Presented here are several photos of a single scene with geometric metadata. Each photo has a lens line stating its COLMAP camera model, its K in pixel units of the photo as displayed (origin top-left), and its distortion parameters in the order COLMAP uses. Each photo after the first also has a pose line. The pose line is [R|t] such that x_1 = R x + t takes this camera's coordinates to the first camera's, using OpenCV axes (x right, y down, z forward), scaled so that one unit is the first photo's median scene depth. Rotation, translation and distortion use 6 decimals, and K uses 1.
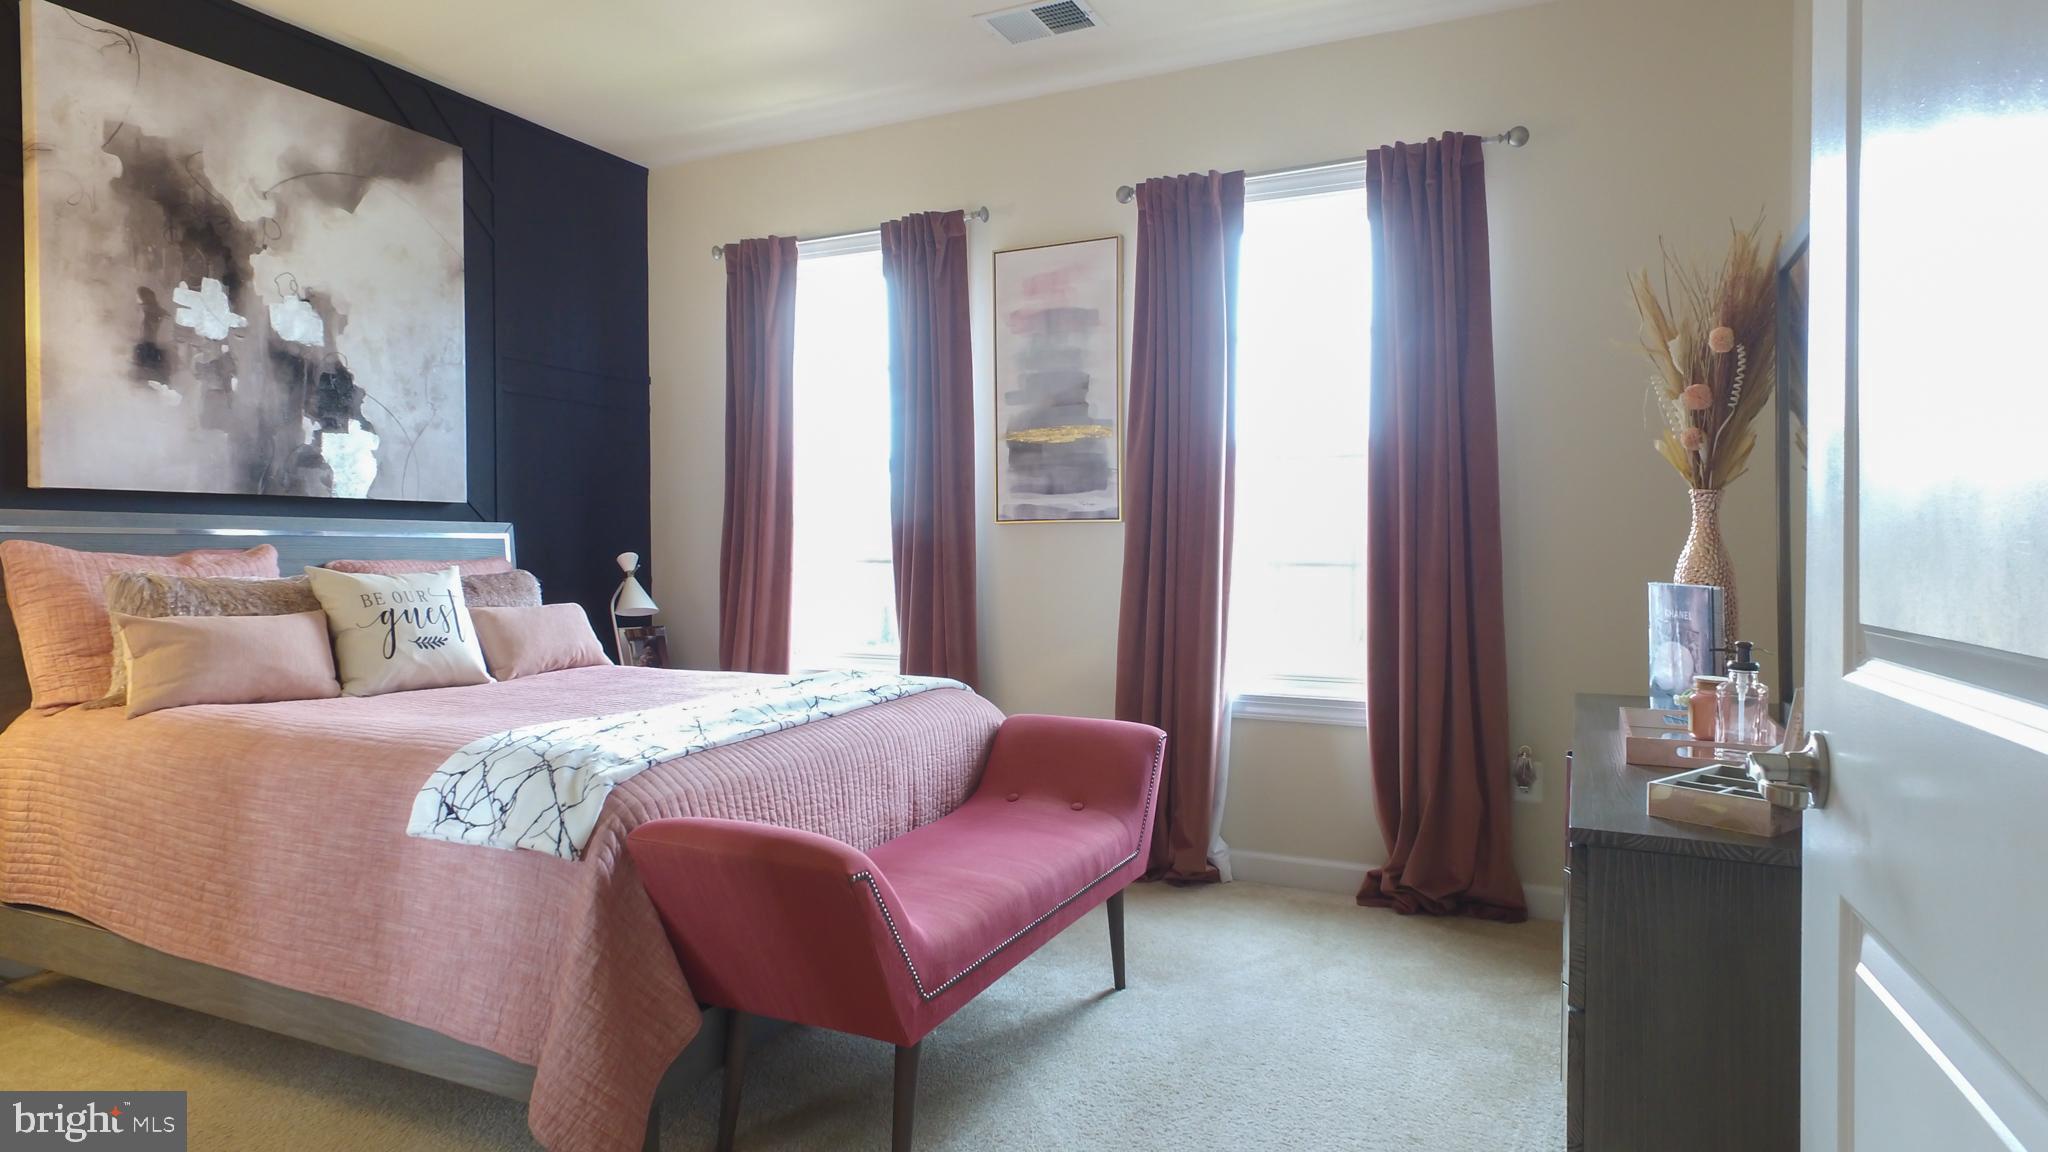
lens RADIAL K [[1157.1, 0, 1024.1], [0, 1157.1, 573.5], [0, 0, 1]] dist [0.012040, -0.001463]
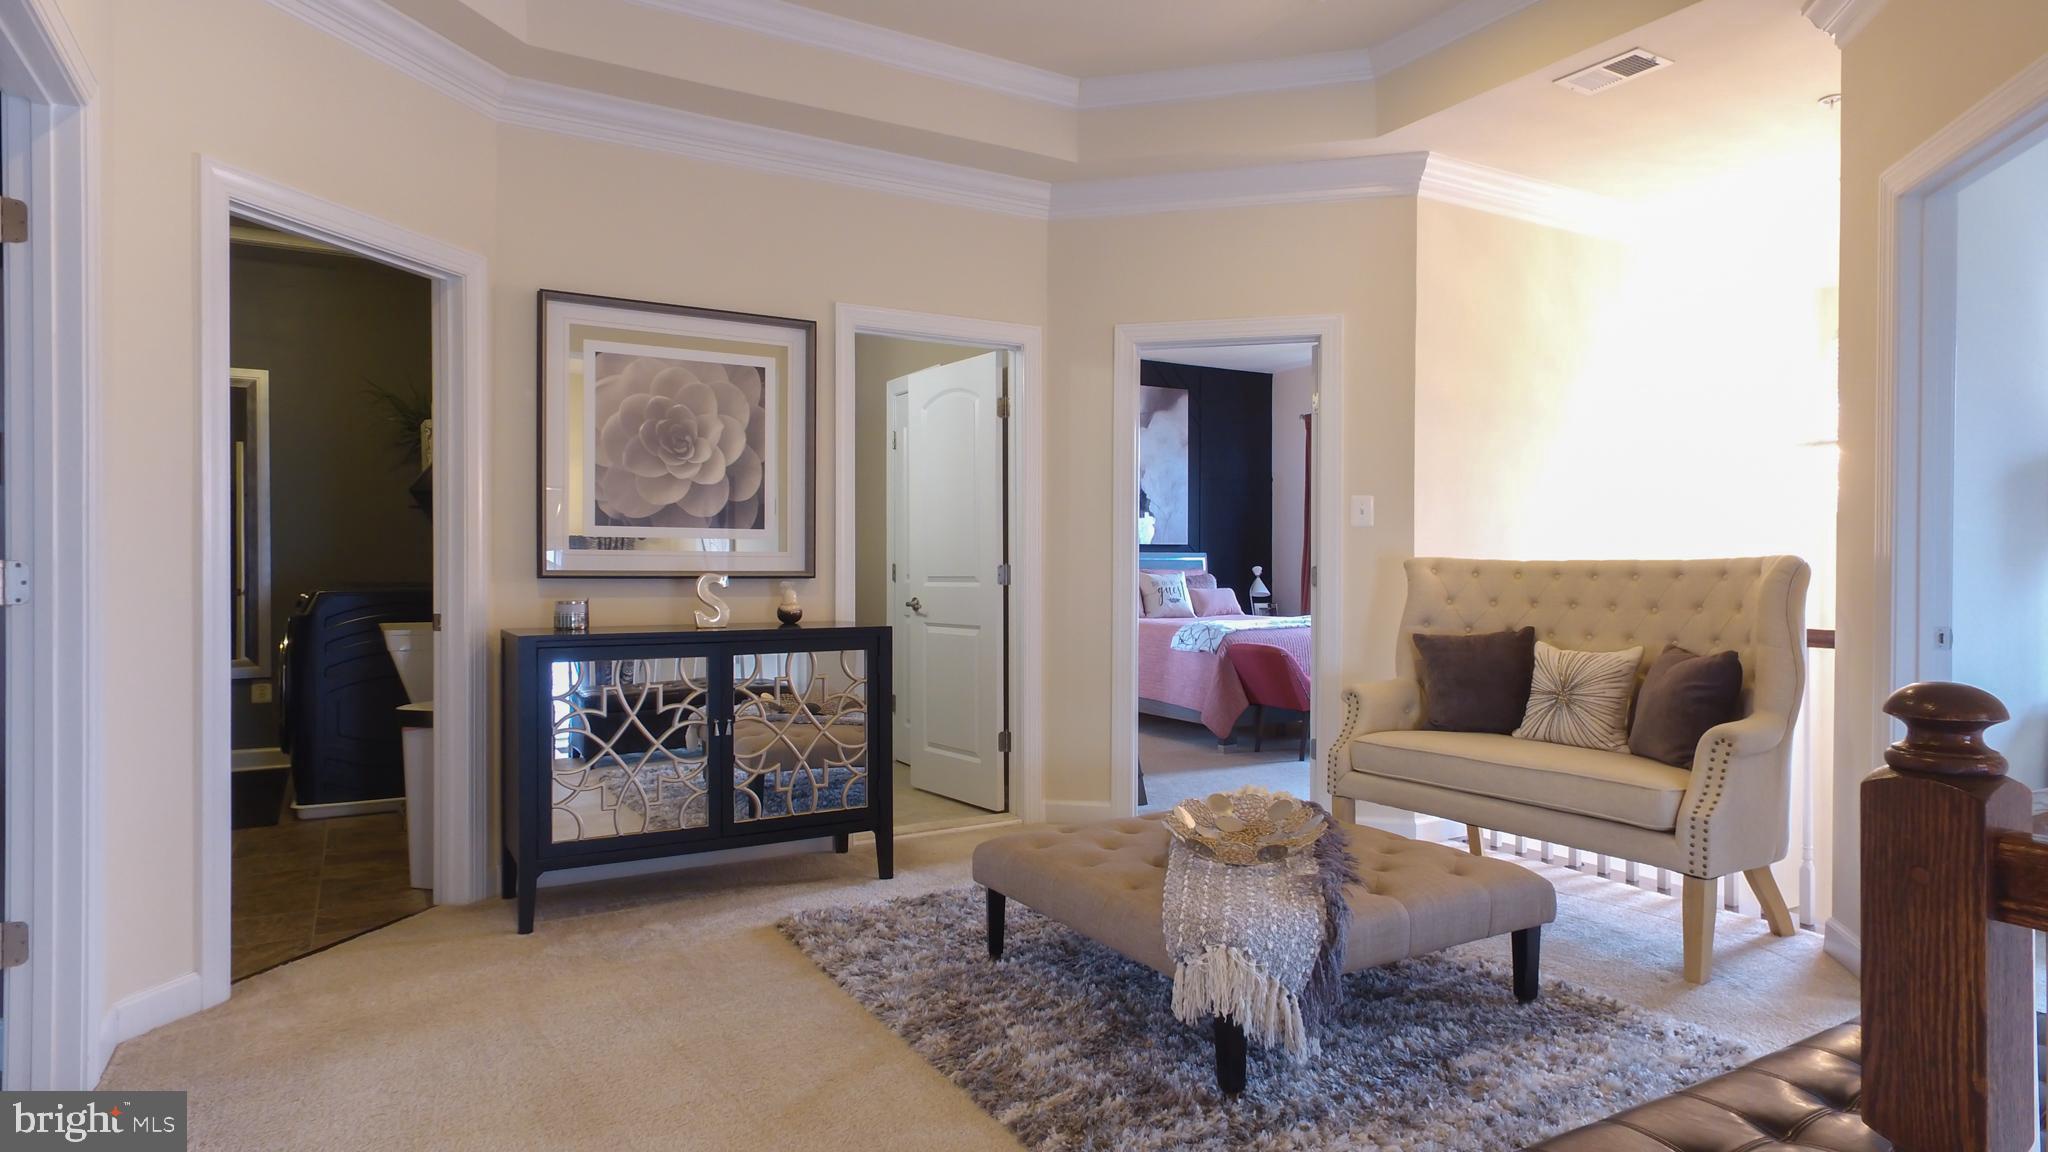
lens RADIAL K [[1157.1, 0, 1017.2], [0, 1157.1, 573.5], [0, 0, 1]] dist [0.012040, -0.001463]
pose [[0.826984, 0.002728, -0.562218, 0.527303], [-0.010748, 0.999882, -0.010958, 0.024851], [0.562122, 0.015105, 0.826916, -1.082143]]
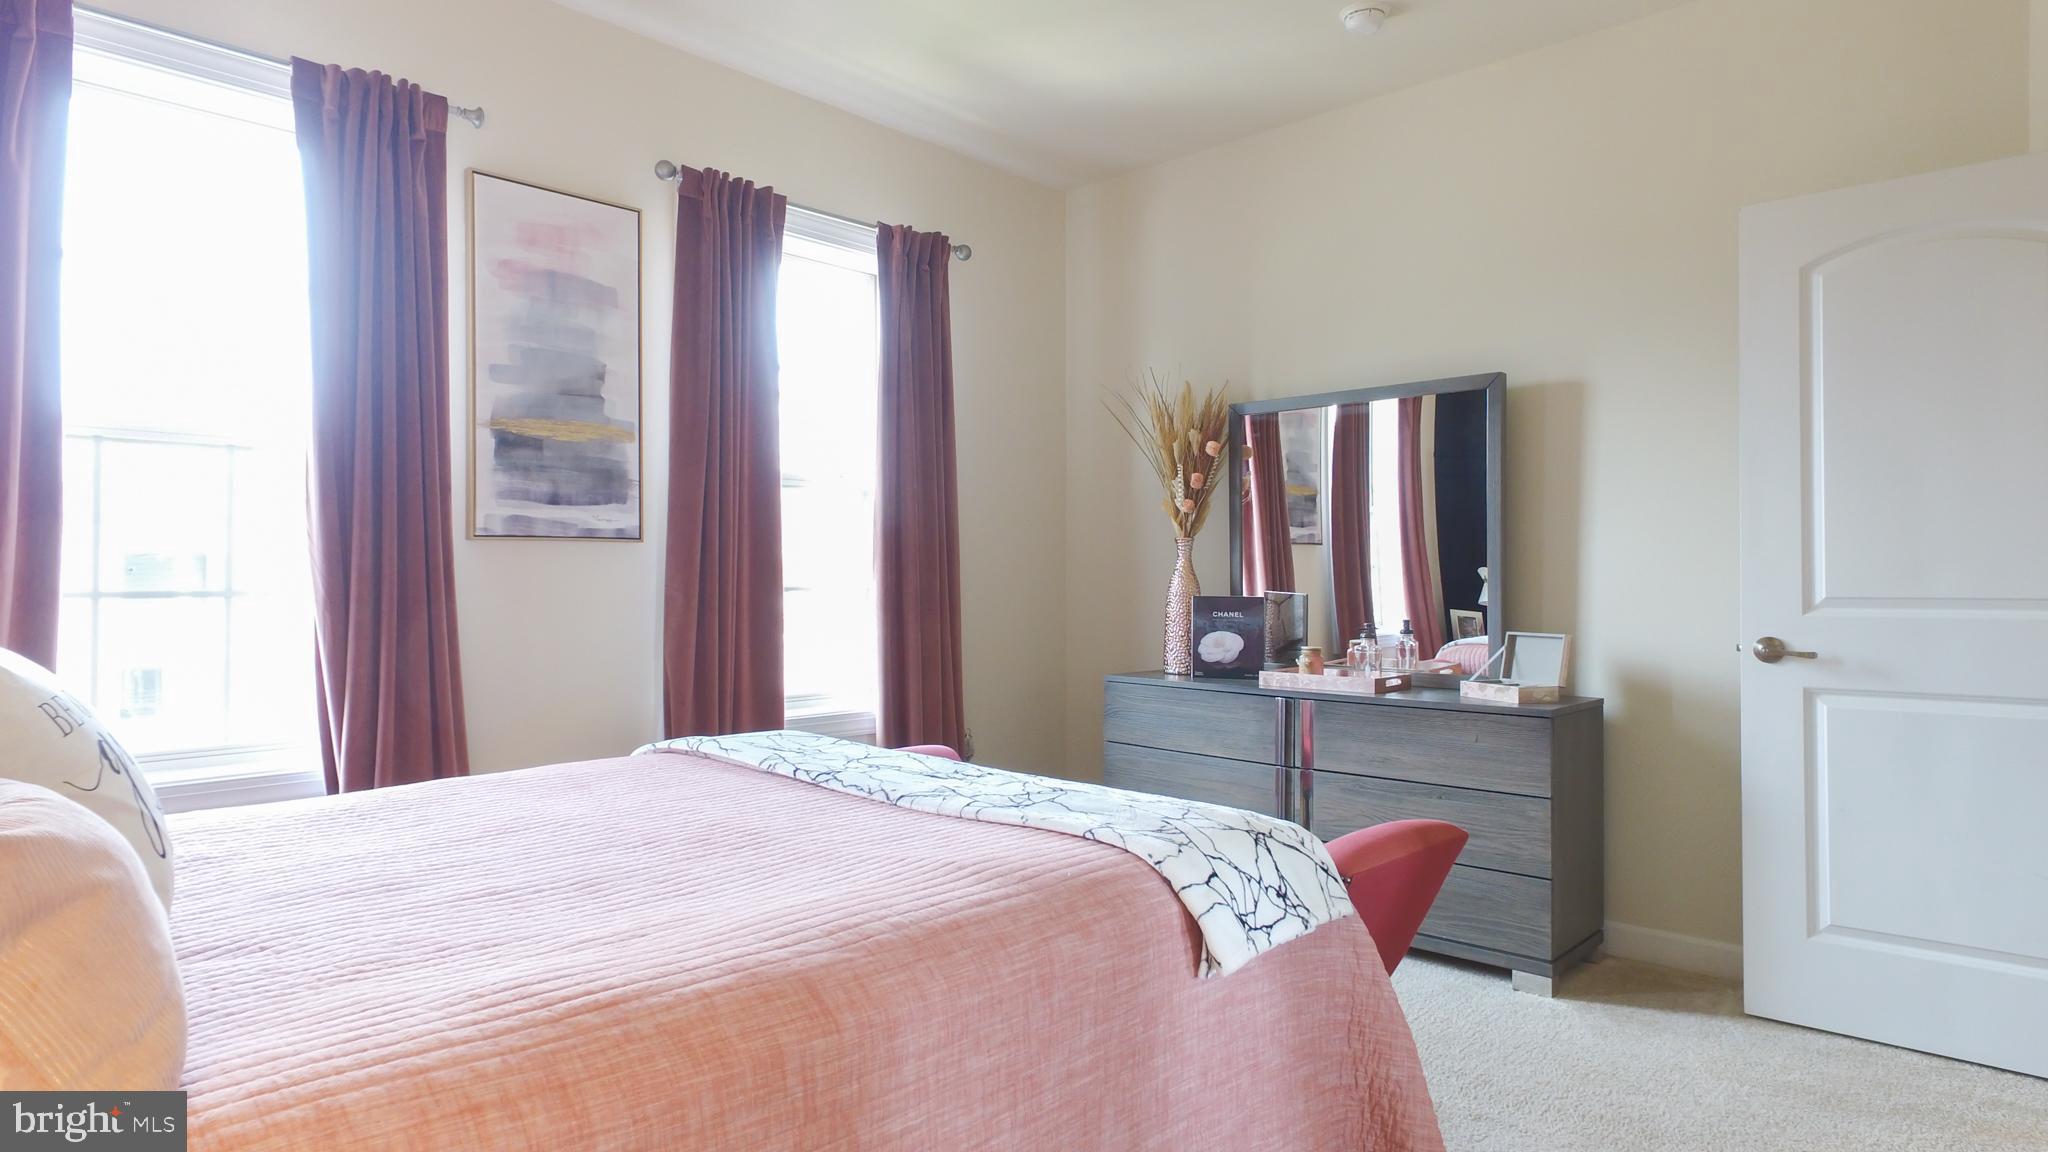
lens RADIAL K [[1157.1, 0, 1030.5], [0, 1157.1, 570.0], [0, 0, 1]] dist [0.012040, -0.001463]
pose [[0.297594, 0.001325, 0.954691, -0.649577], [0.019746, 0.999777, -0.007542, -0.011766], [-0.954488, 0.021096, 0.297502, 0.465735]]
